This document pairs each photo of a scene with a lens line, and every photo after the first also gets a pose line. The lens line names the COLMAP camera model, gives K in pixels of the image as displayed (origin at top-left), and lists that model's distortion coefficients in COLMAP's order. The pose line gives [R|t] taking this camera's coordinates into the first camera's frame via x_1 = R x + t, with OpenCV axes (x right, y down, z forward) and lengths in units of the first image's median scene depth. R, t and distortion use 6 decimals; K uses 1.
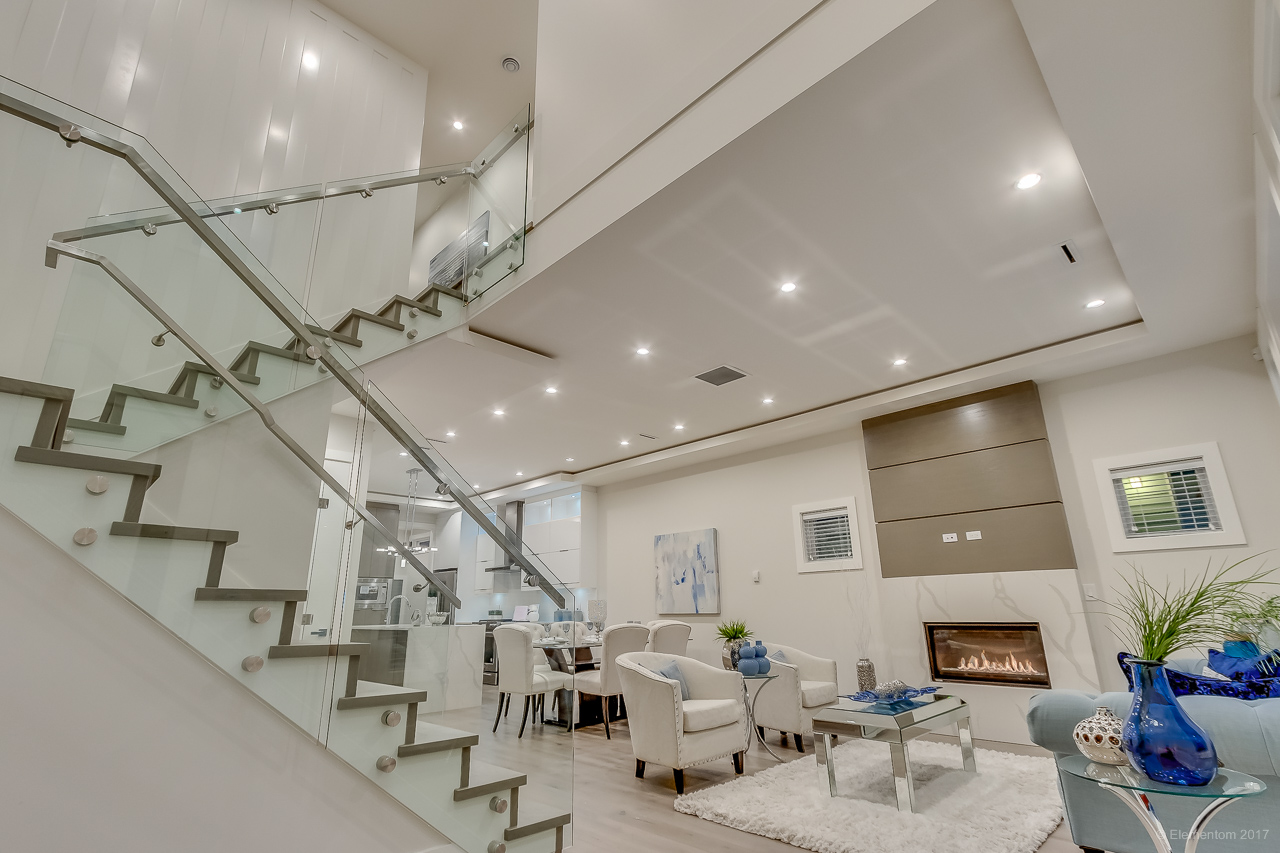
lens RADIAL K [[589.3, 0, 638.4], [0, 589.3, 438.8], [0, 0, 1]] dist [0.001078, -0.000701]
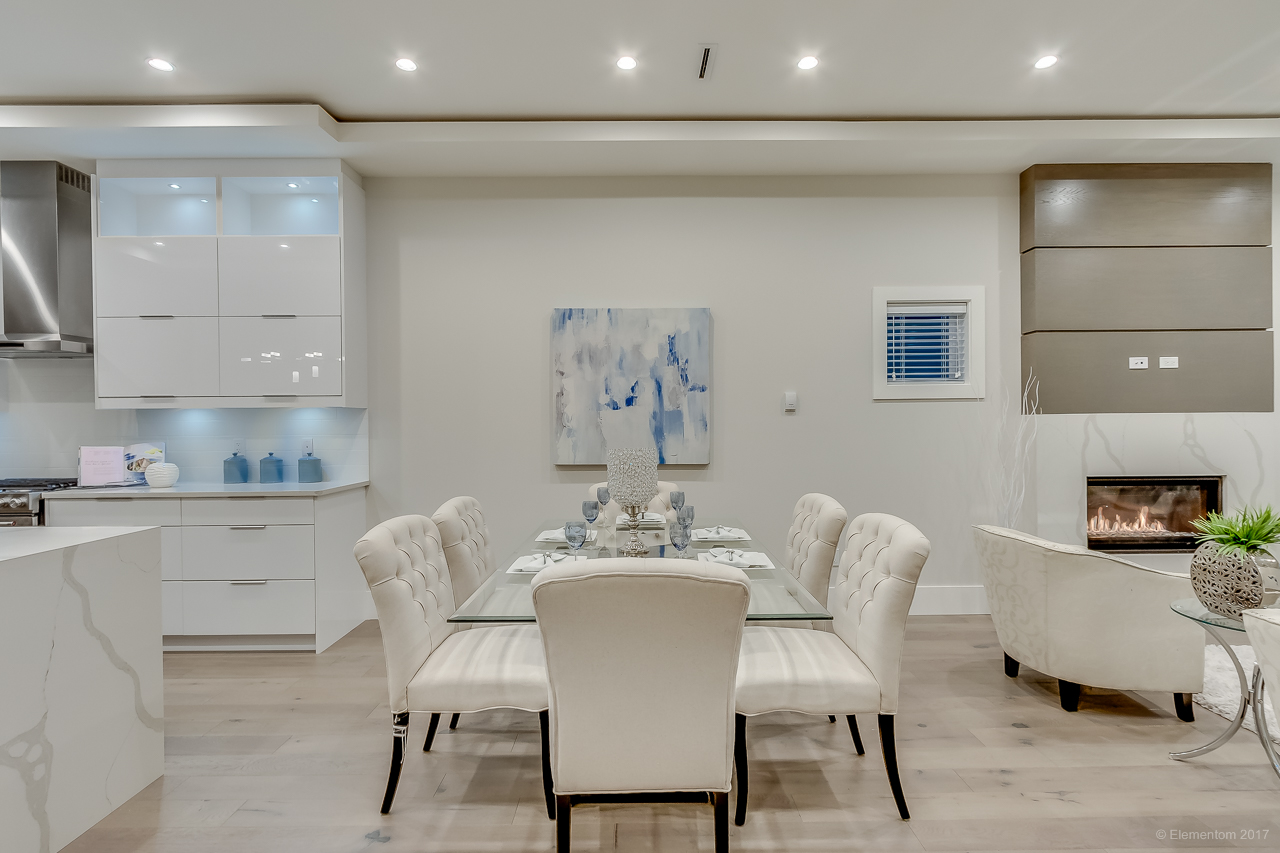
lens RADIAL K [[638.4, 0, 640.0], [0, 638.4, 426.5], [0, 0, 1]] dist [0.001243, 0.000068]
pose [[0.701273, 0.005872, 0.712868, -0.384848], [-0.203230, 0.960119, 0.192015, 0.187550], [-0.683311, -0.279532, 0.674499, 0.755434]]
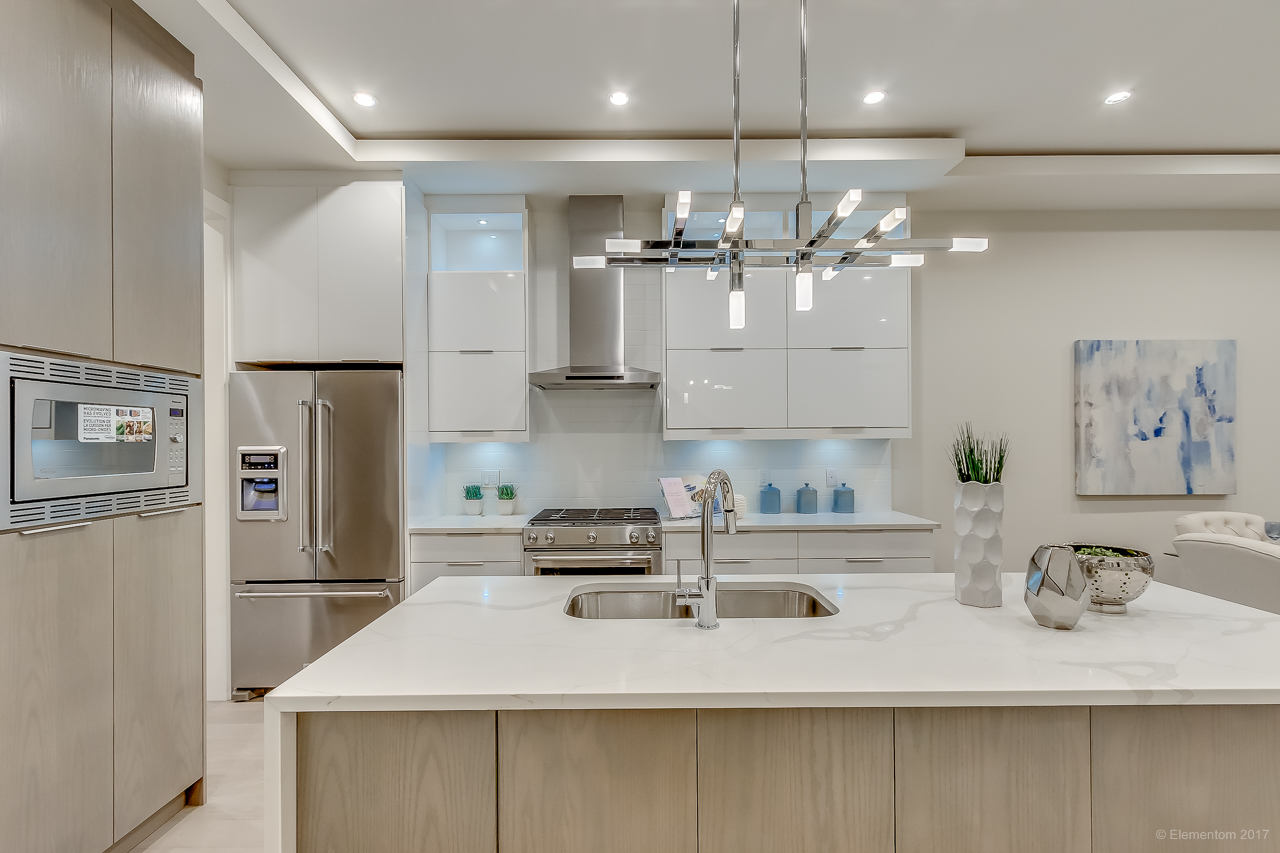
lens RADIAL K [[589.3, 0, 638.4], [0, 589.3, 438.8], [0, 0, 1]] dist [0.001078, -0.000701]
pose [[0.703971, 0.013125, 0.710107, -0.750574], [-0.202534, 0.962024, 0.183002, 0.298900], [-0.680738, -0.272649, 0.679896, 1.177380]]
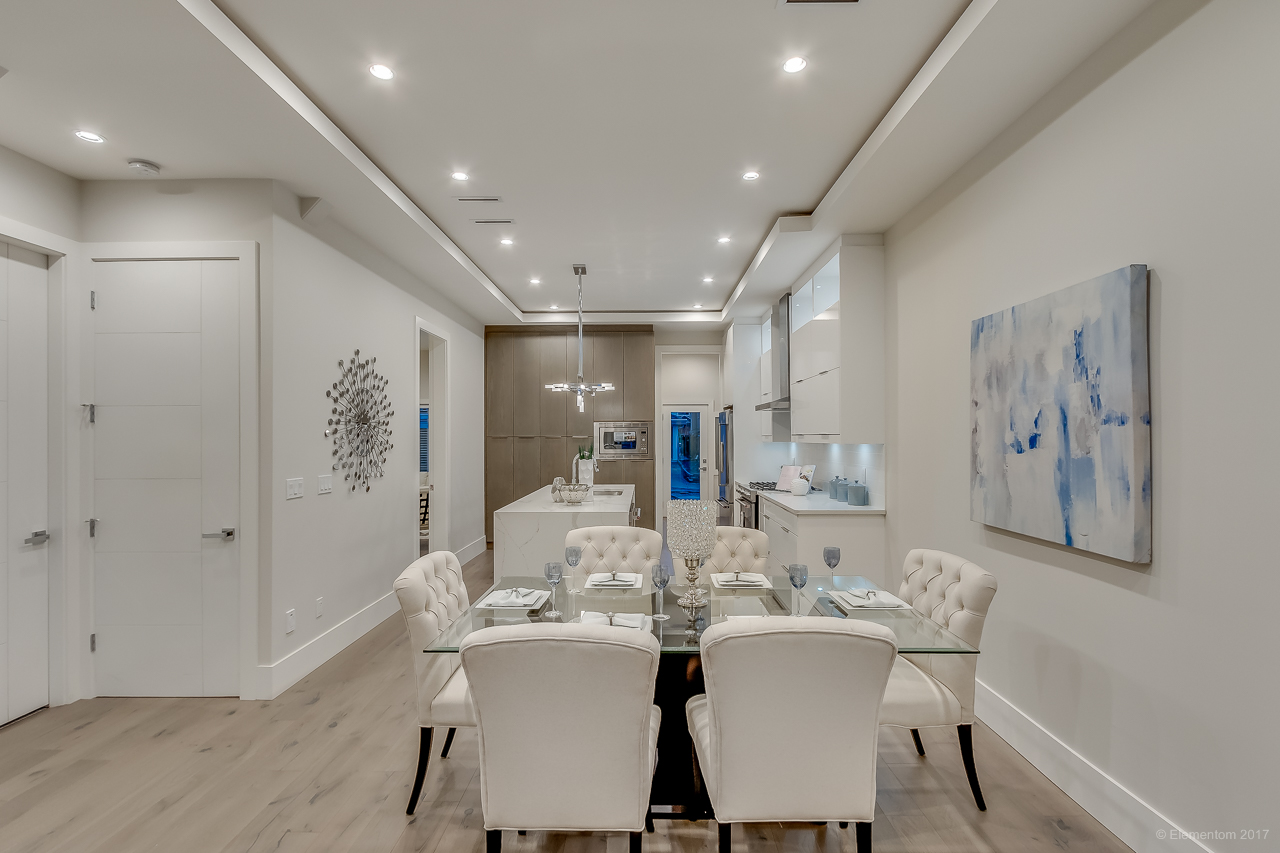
lens RADIAL K [[596.1, 0, 641.6], [0, 596.1, 433.7], [0, 0, 1]] dist [-0.000536, -0.000252]
pose [[0.702755, 0.007583, -0.711392, 0.197370], [0.194373, 0.959853, 0.202244, 0.151808], [0.684365, -0.280403, 0.673067, 0.762168]]
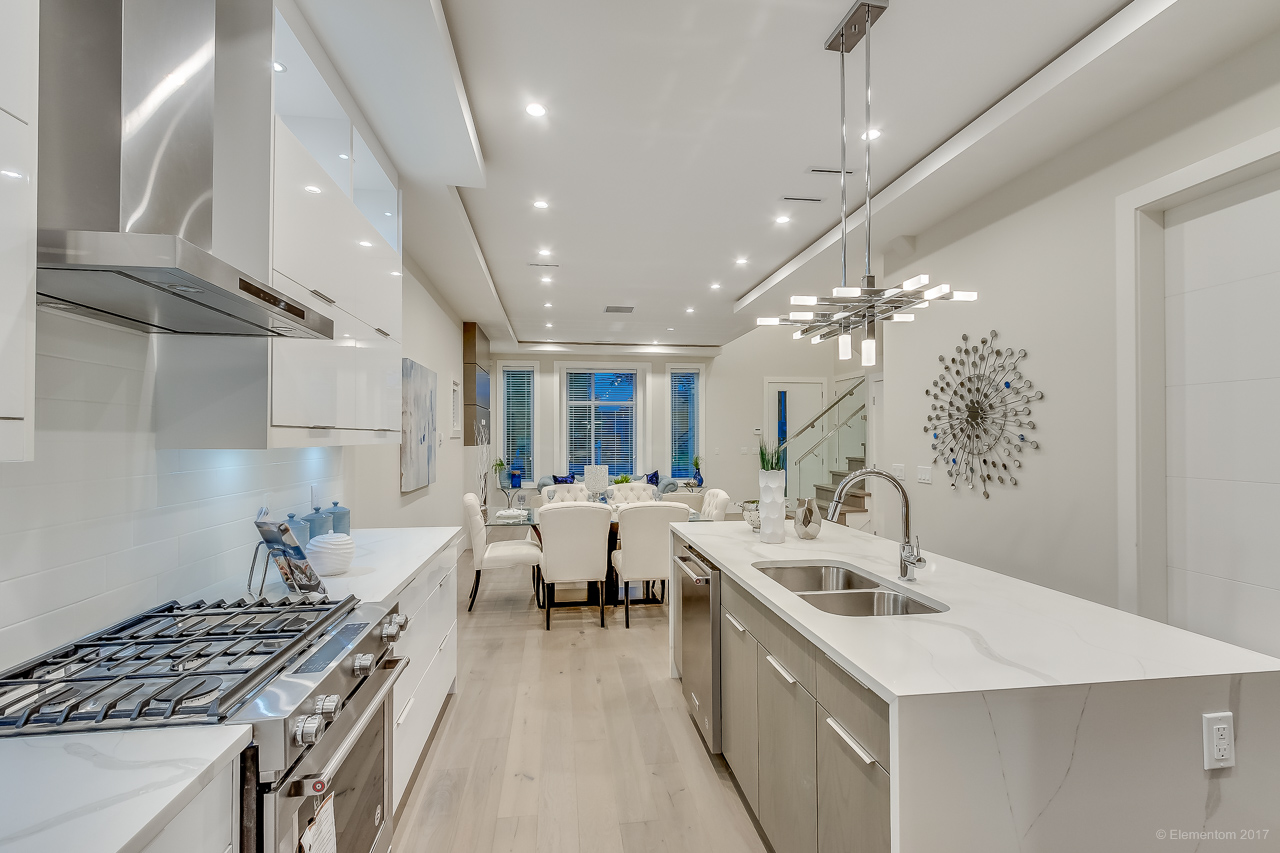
lens RADIAL K [[589.3, 0, 638.4], [0, 589.3, 438.8], [0, 0, 1]] dist [0.001078, -0.000701]
pose [[-0.797871, 0.014286, 0.602659, -0.638616], [-0.156841, 0.960371, -0.230410, 0.438244], [-0.582068, -0.278359, -0.764011, 1.682283]]
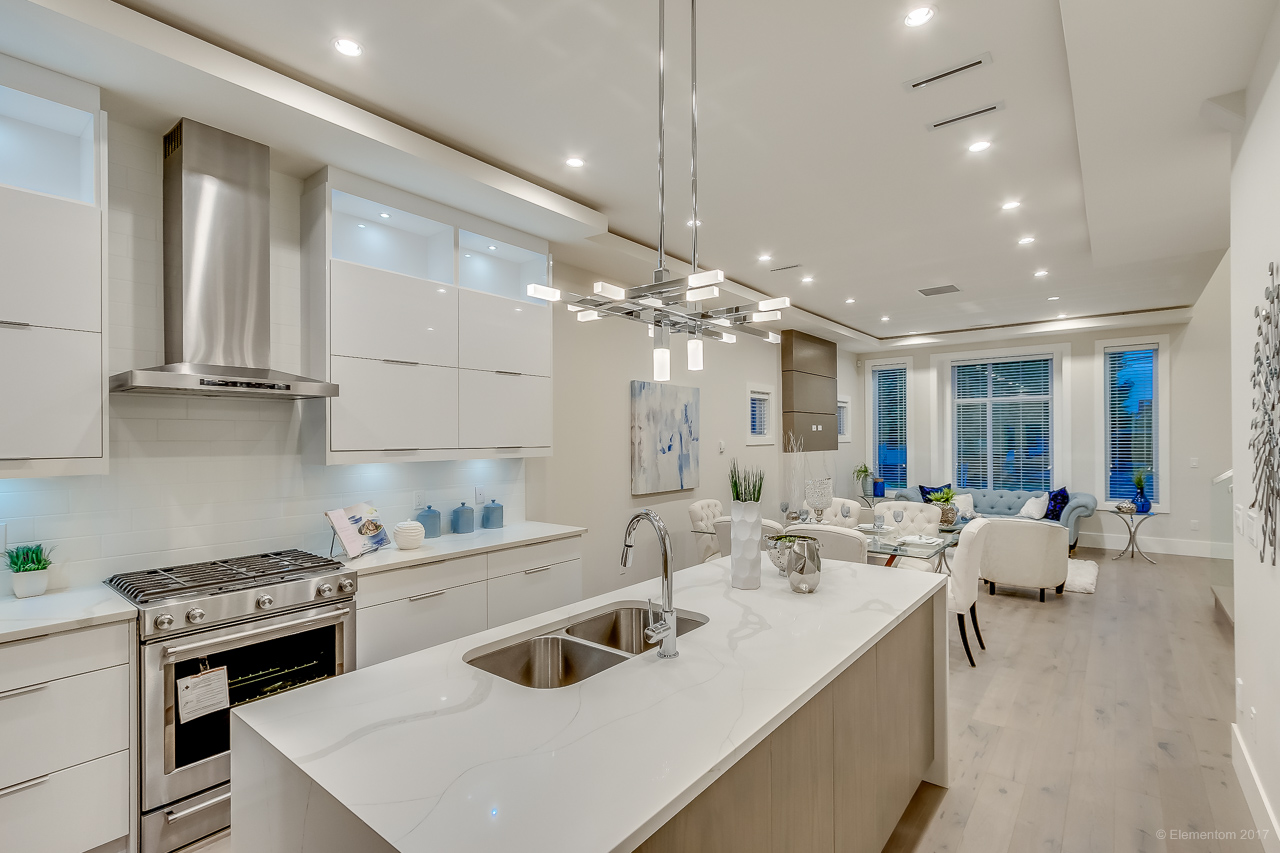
lens RADIAL K [[589.3, 0, 638.4], [0, 589.3, 438.8], [0, 0, 1]] dist [0.001078, -0.000701]
pose [[-0.103552, 0.014214, 0.994522, -0.822340], [-0.271669, 0.961473, -0.042029, 0.333379], [-0.956804, -0.274533, -0.095701, 1.369407]]
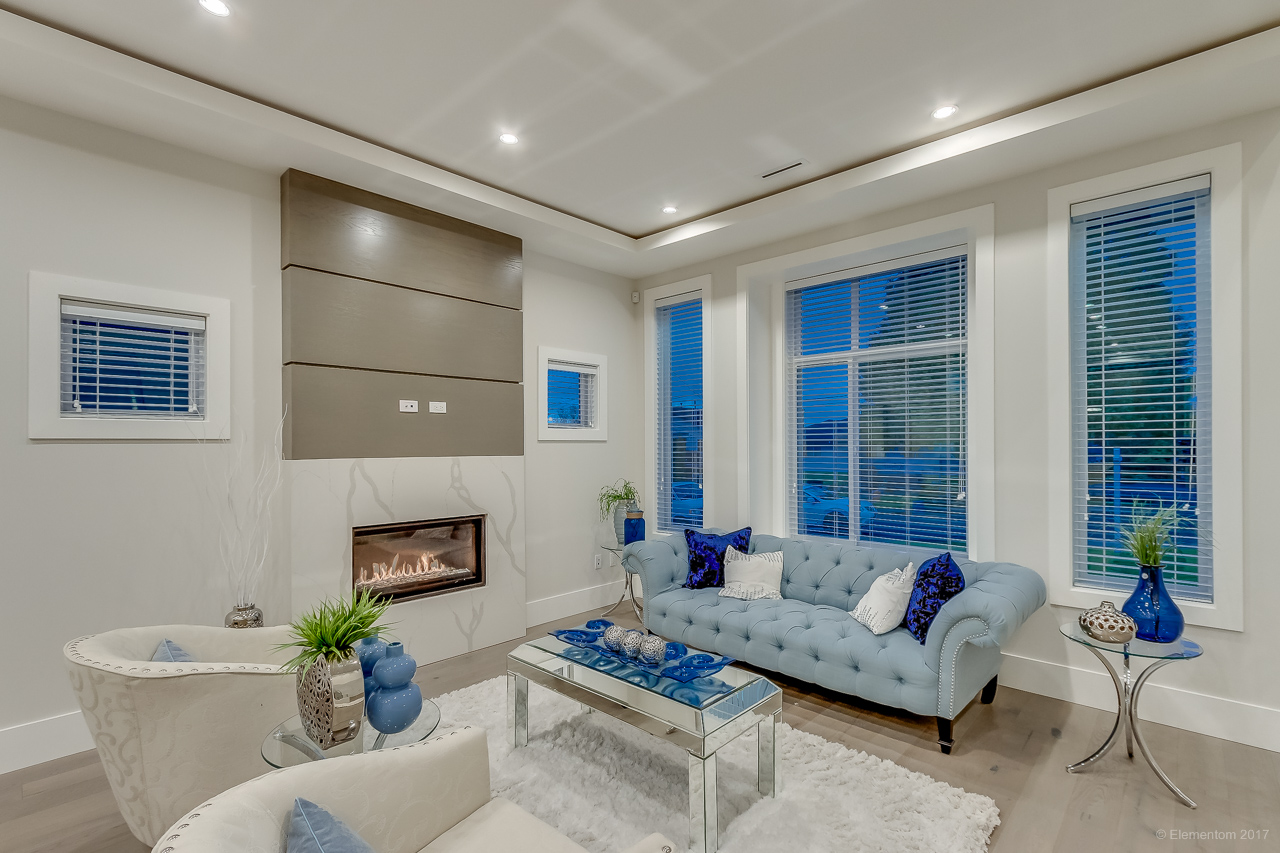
lens RADIAL K [[583.7, 0, 640.1], [0, 583.7, 444.4], [0, 0, 1]] dist [0.000224, -0.000305]
pose [[-0.032970, 0.017773, 0.999298, -0.147519], [-0.277417, 0.960391, -0.026233, 0.133495], [-0.960184, -0.278087, -0.026733, 0.645513]]
